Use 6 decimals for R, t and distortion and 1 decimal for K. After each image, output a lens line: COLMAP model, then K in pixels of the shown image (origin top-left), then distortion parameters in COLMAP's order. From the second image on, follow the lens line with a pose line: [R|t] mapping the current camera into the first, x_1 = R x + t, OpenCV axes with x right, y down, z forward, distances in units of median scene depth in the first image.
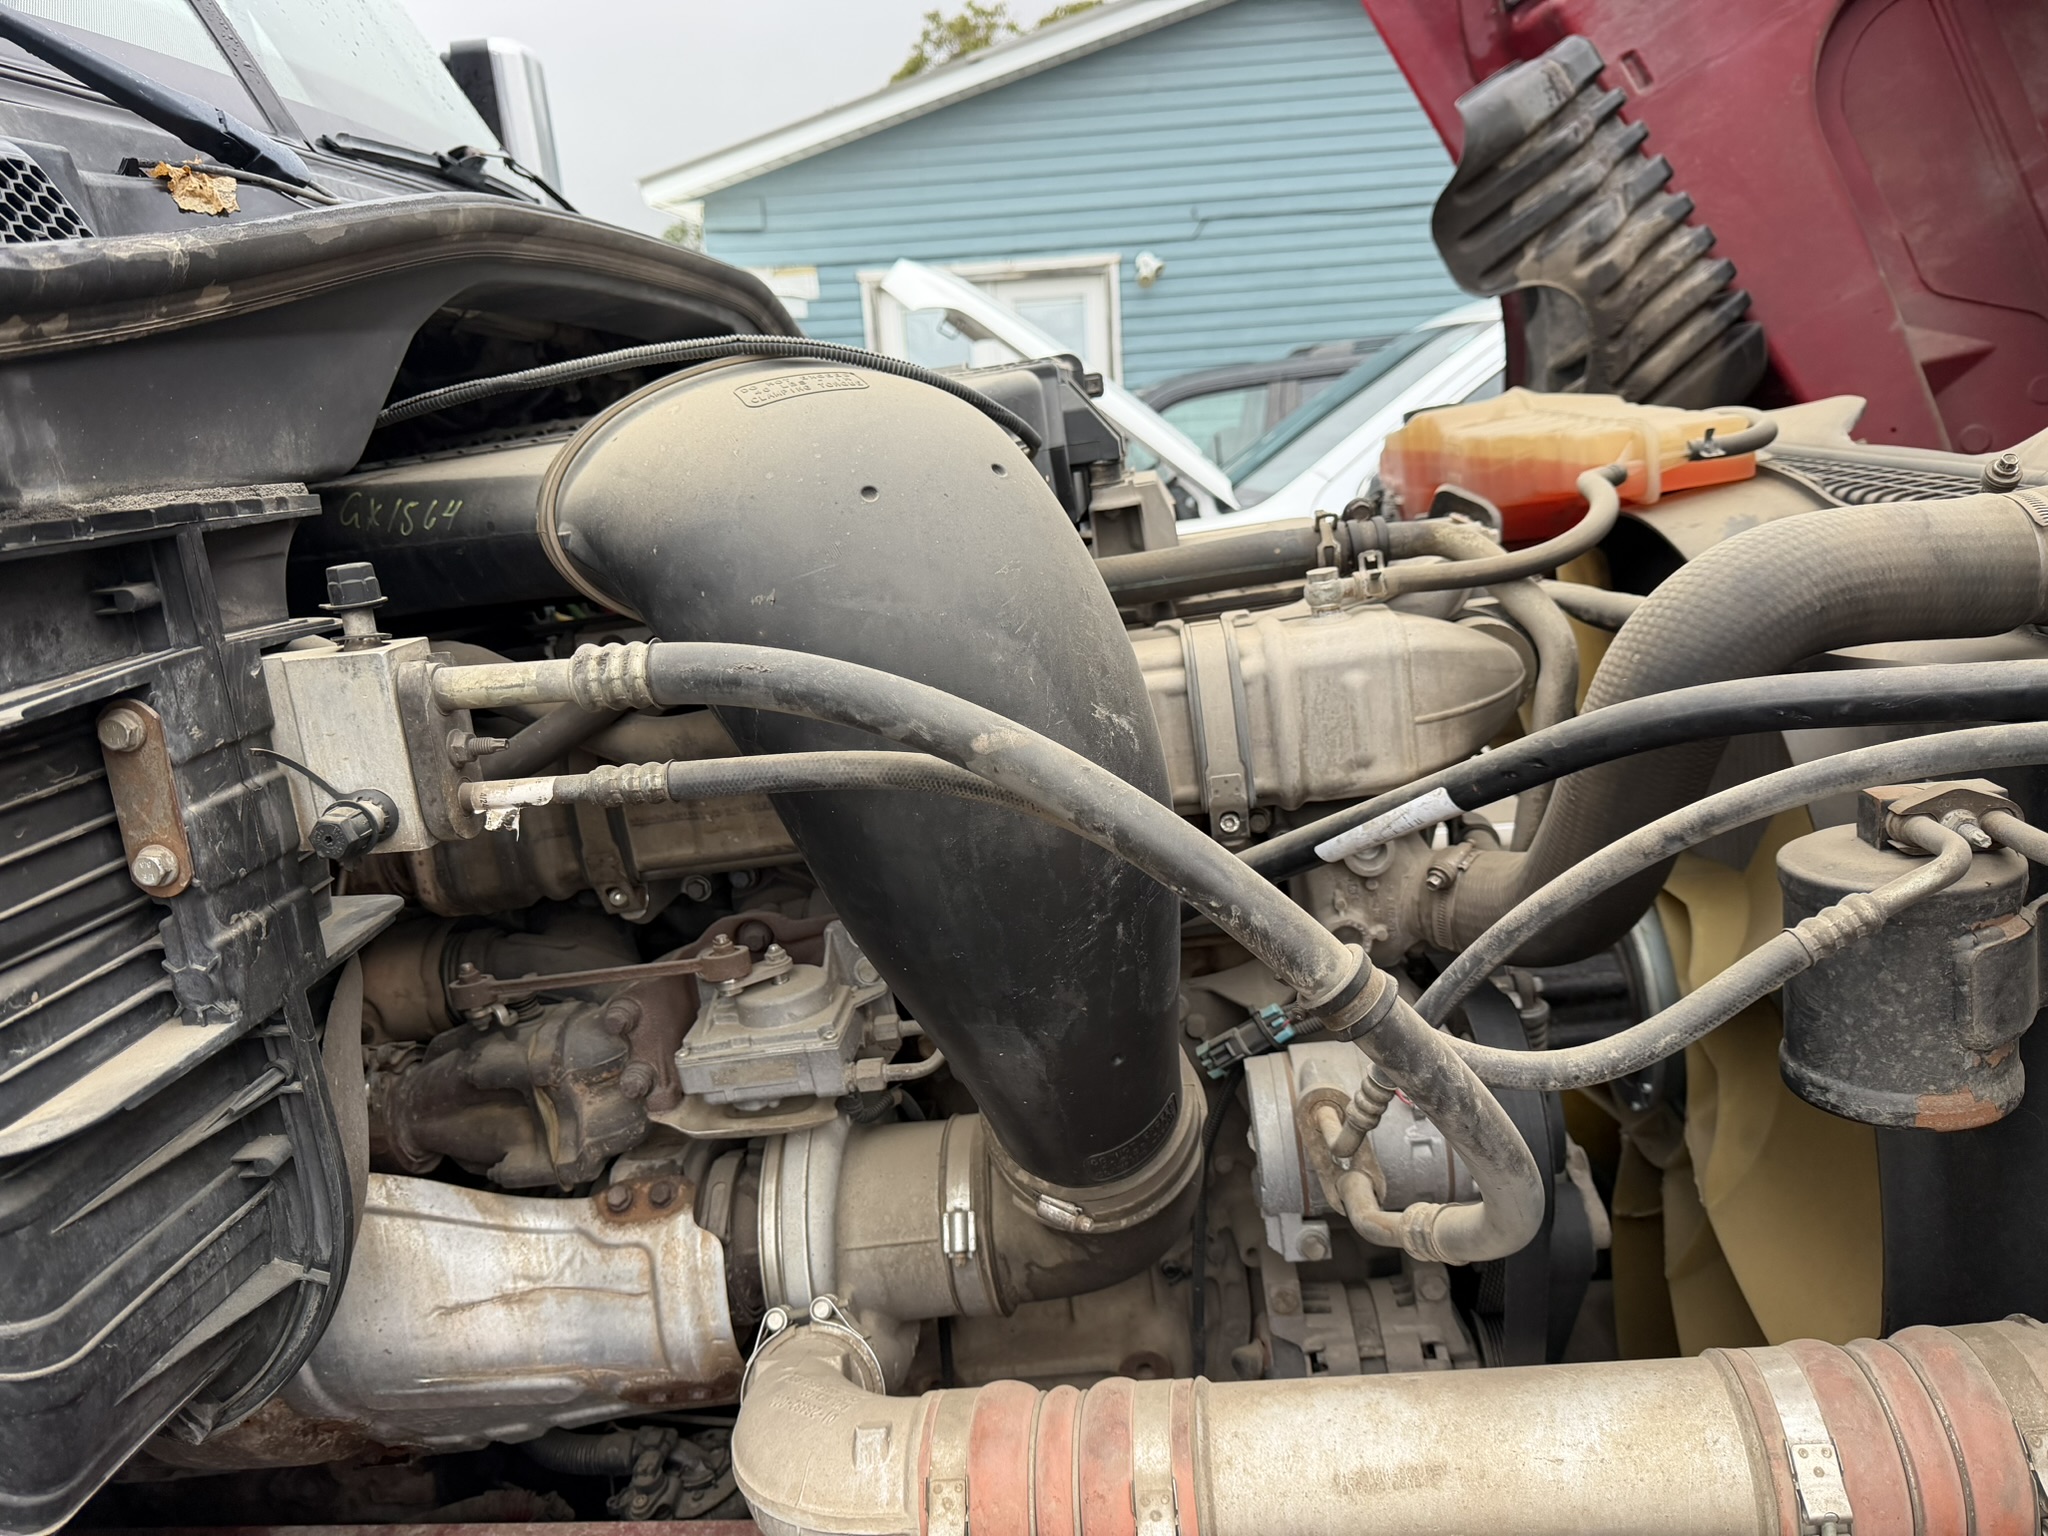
lens RADIAL K [[1482.8, 0, 1027.7], [0, 1482.8, 772.0], [0, 0, 1]] dist [0.003524, -0.008702]
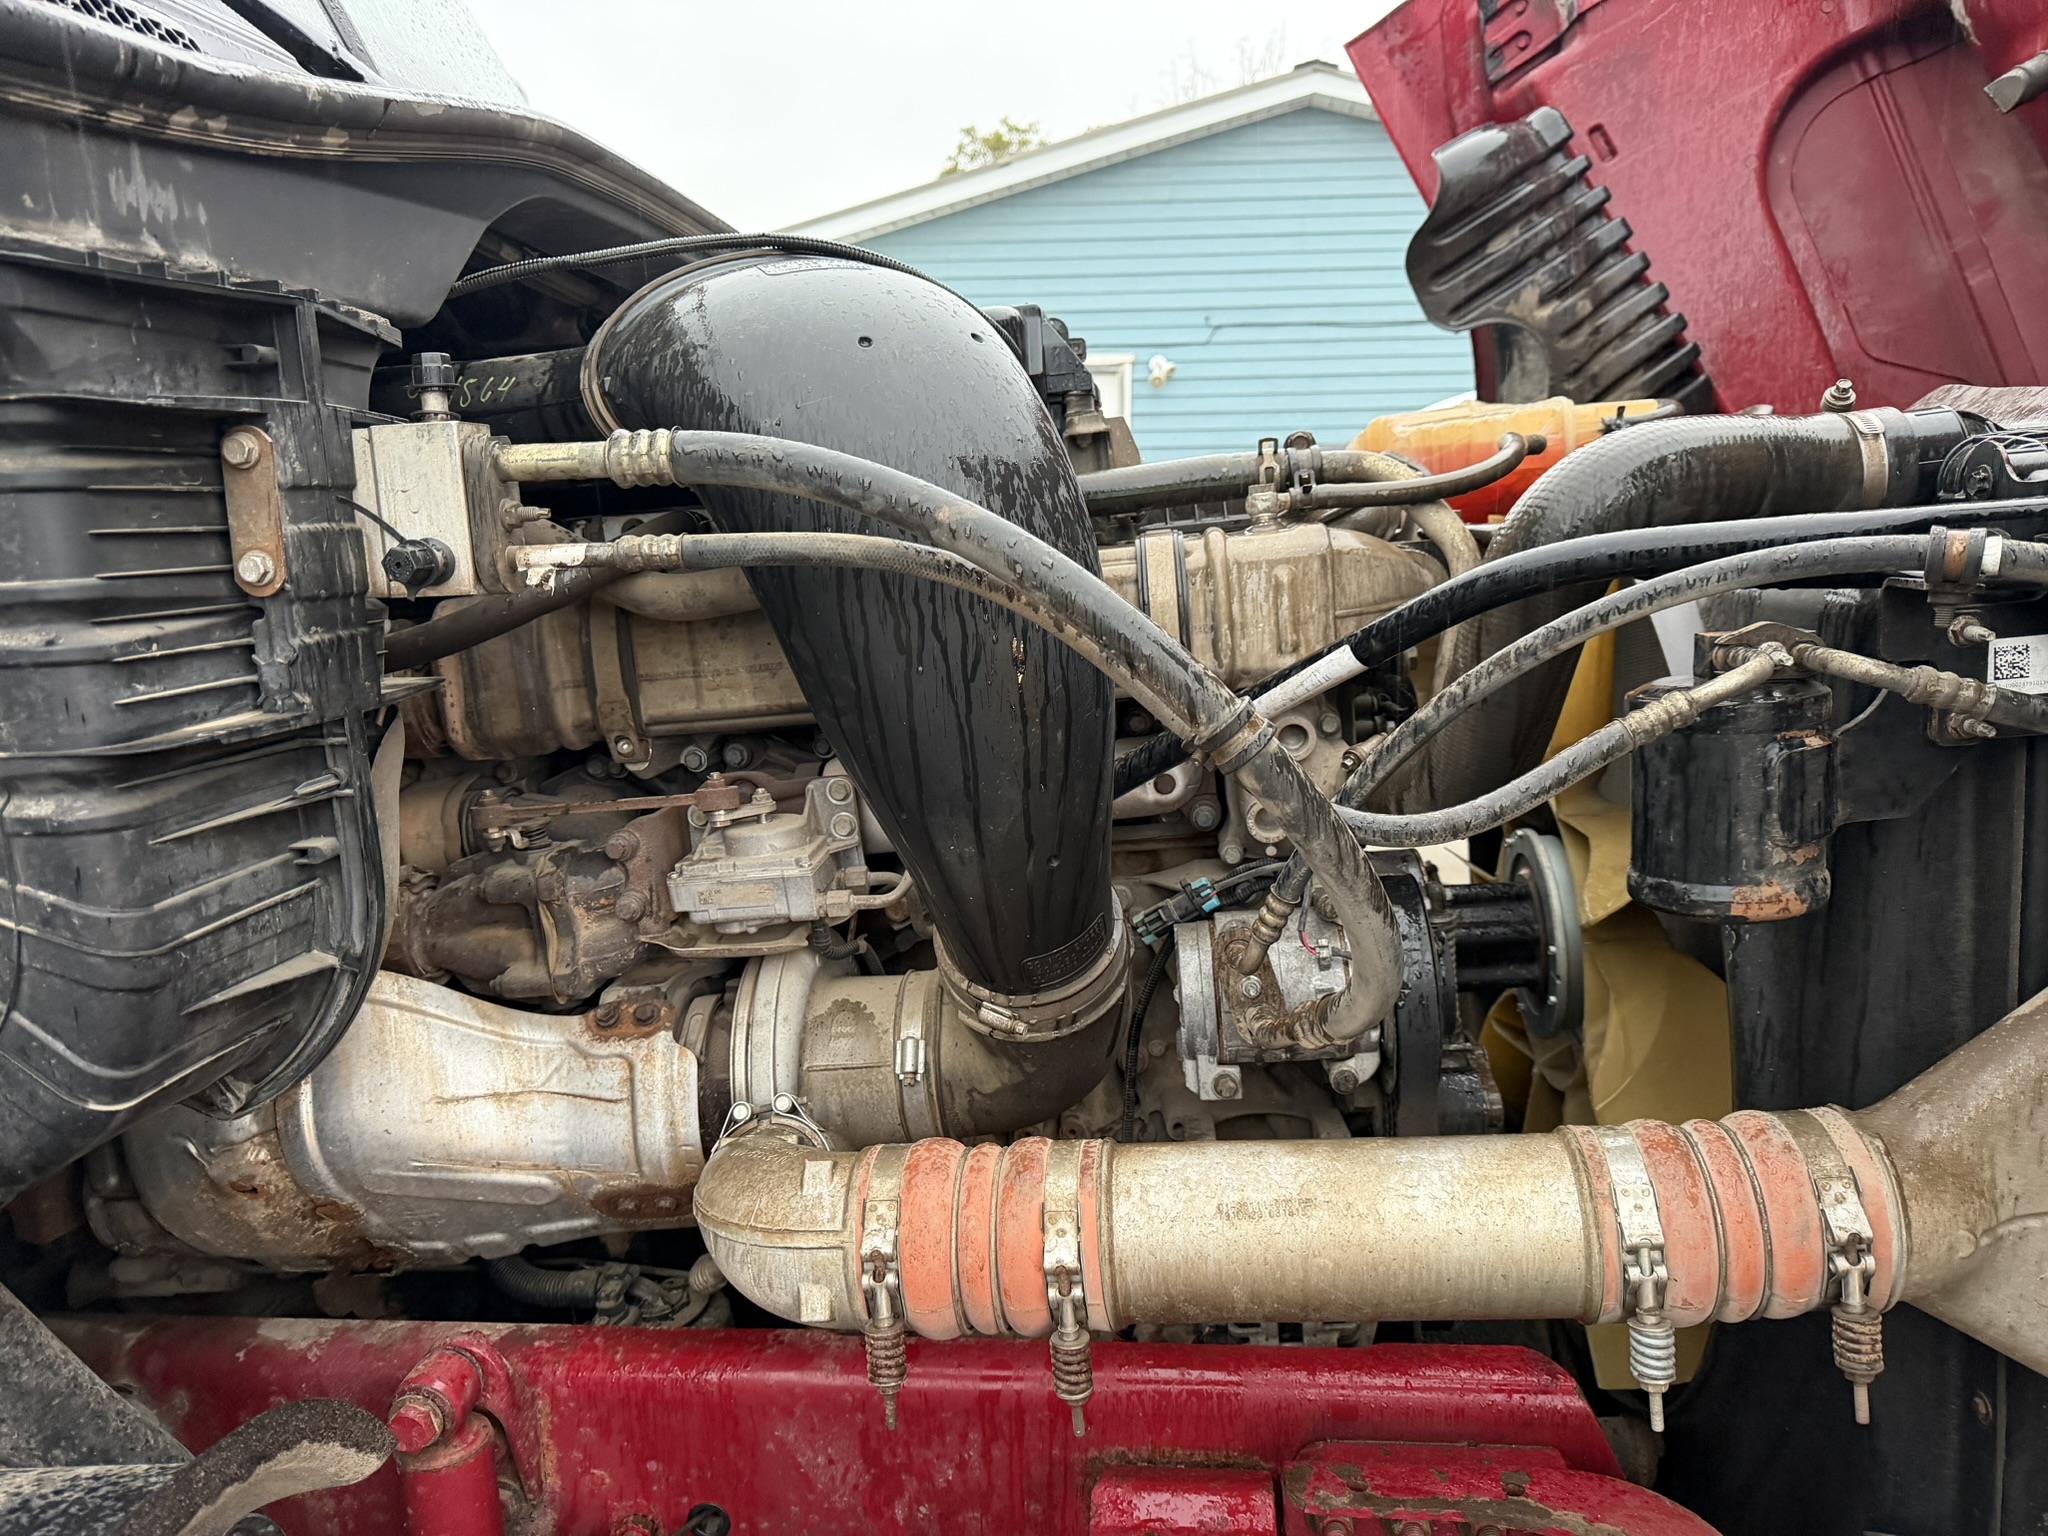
lens RADIAL K [[1466.4, 0, 1017.1], [0, 1466.4, 776.7], [0, 0, 1]] dist [0.044696, -0.069814]
pose [[0.998427, 0.055780, -0.005633, 0.028593], [-0.056025, 0.996418, -0.063338, 0.165617], [0.002080, 0.063554, 0.997976, -0.113758]]
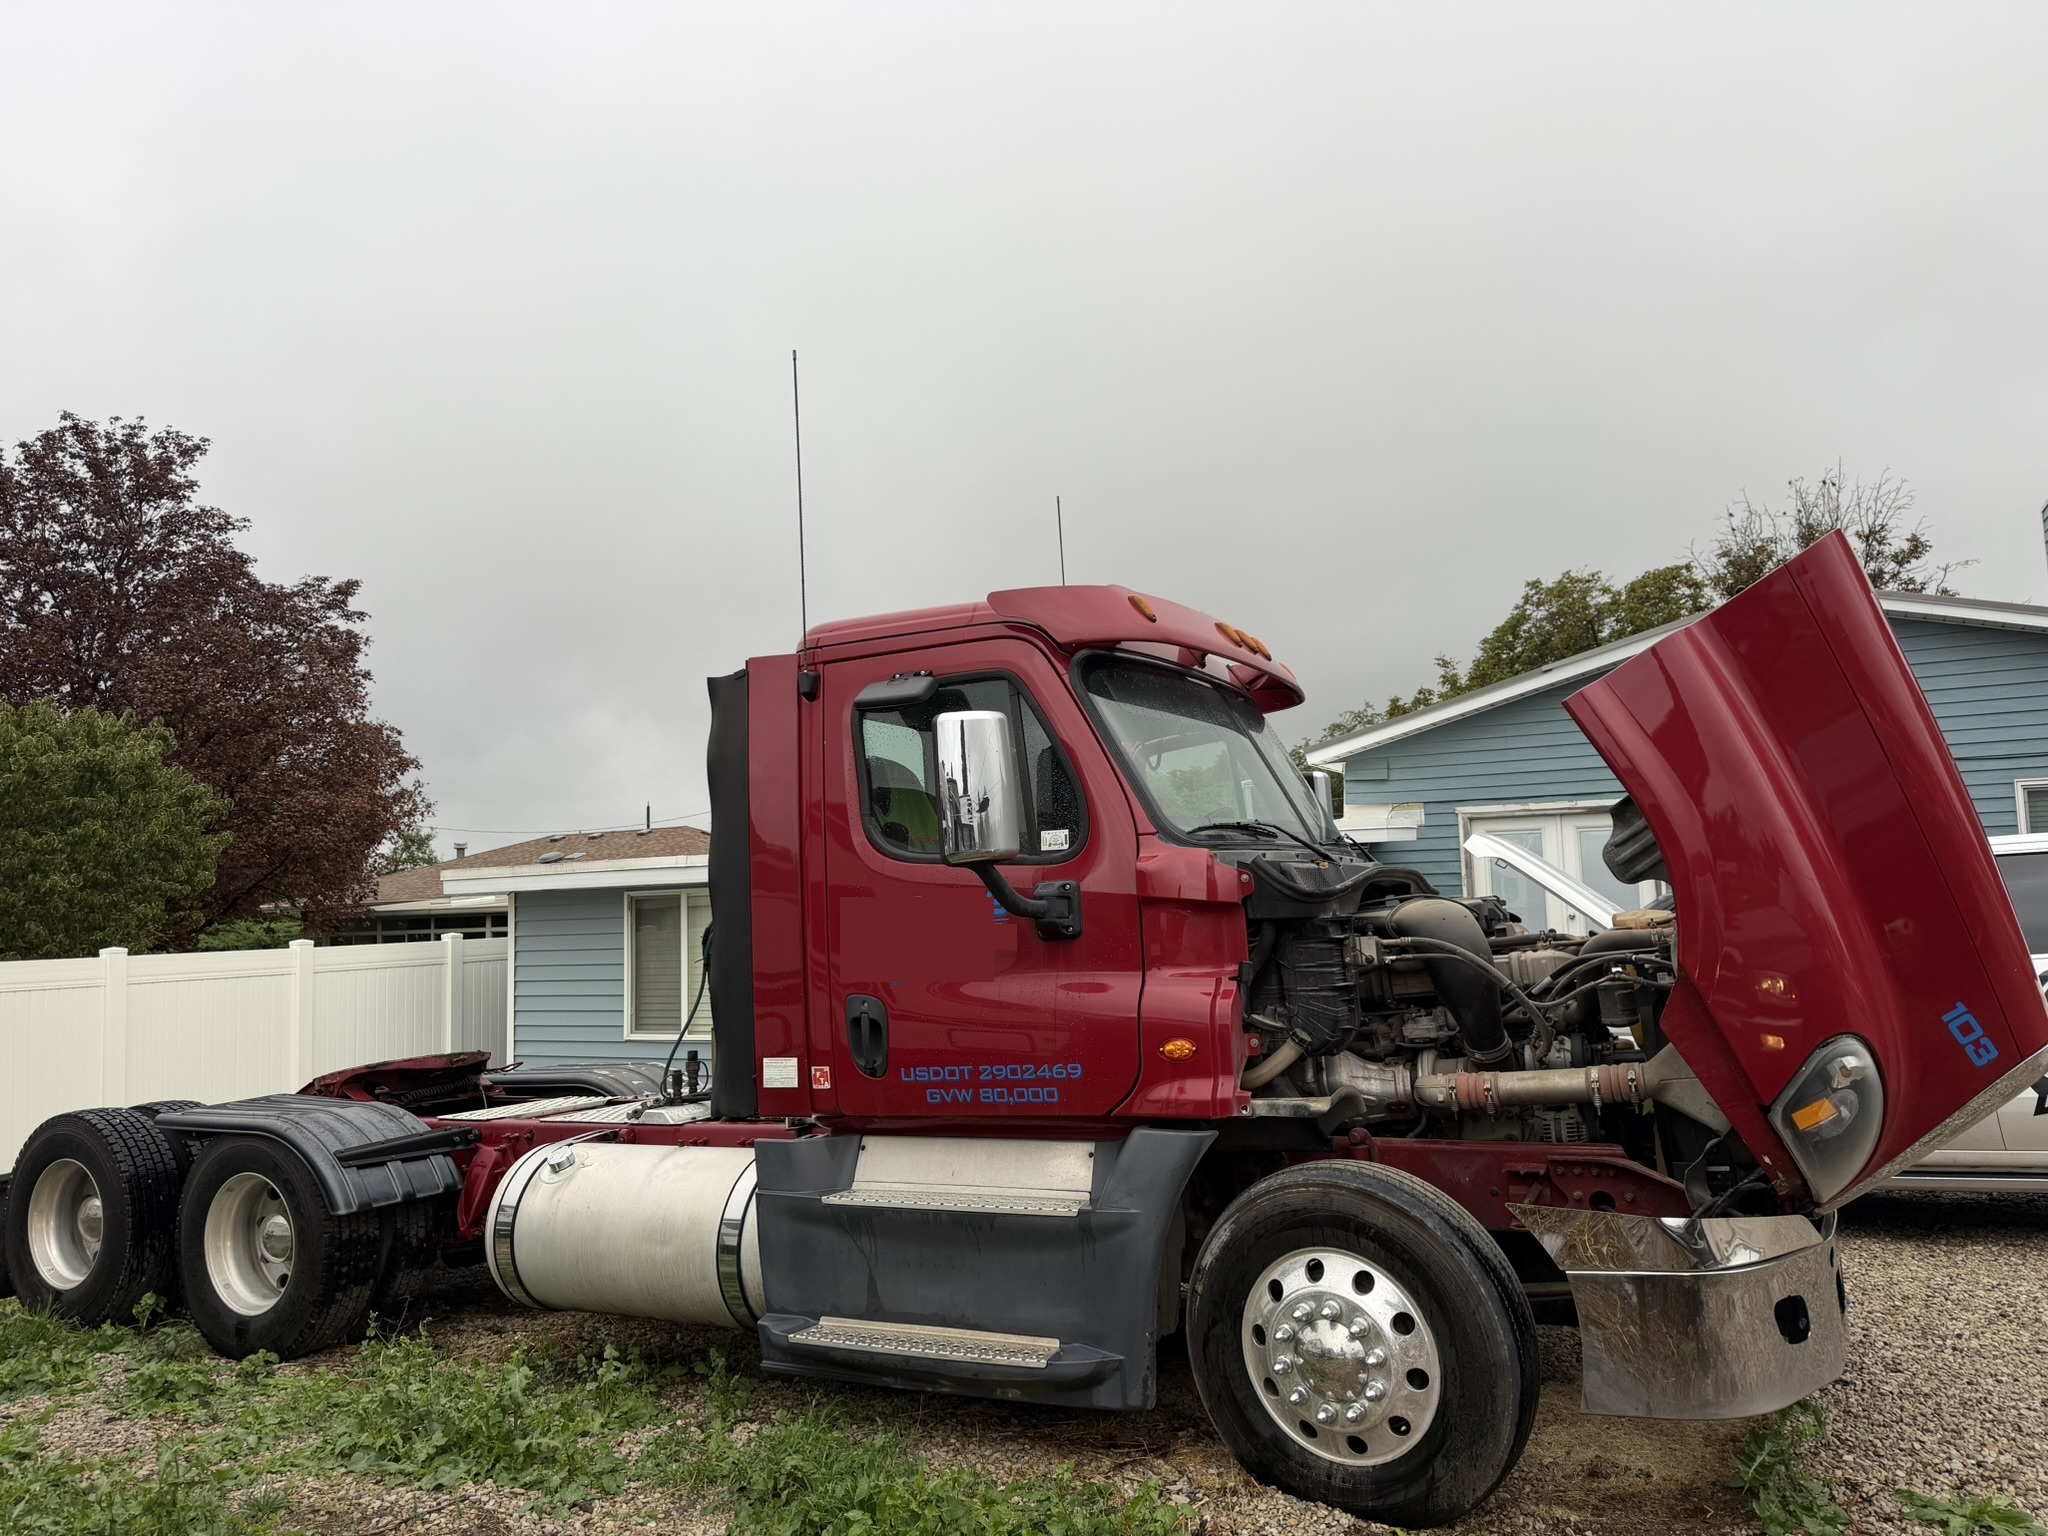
lens RADIAL K [[1482.8, 0, 1027.7], [0, 1482.8, 772.0], [0, 0, 1]] dist [0.003524, -0.008702]
pose [[0.923603, 0.001492, -0.383347, 0.509984], [-0.123645, 0.947708, -0.294212, 0.983008], [0.362862, 0.319135, 0.875491, -4.073434]]
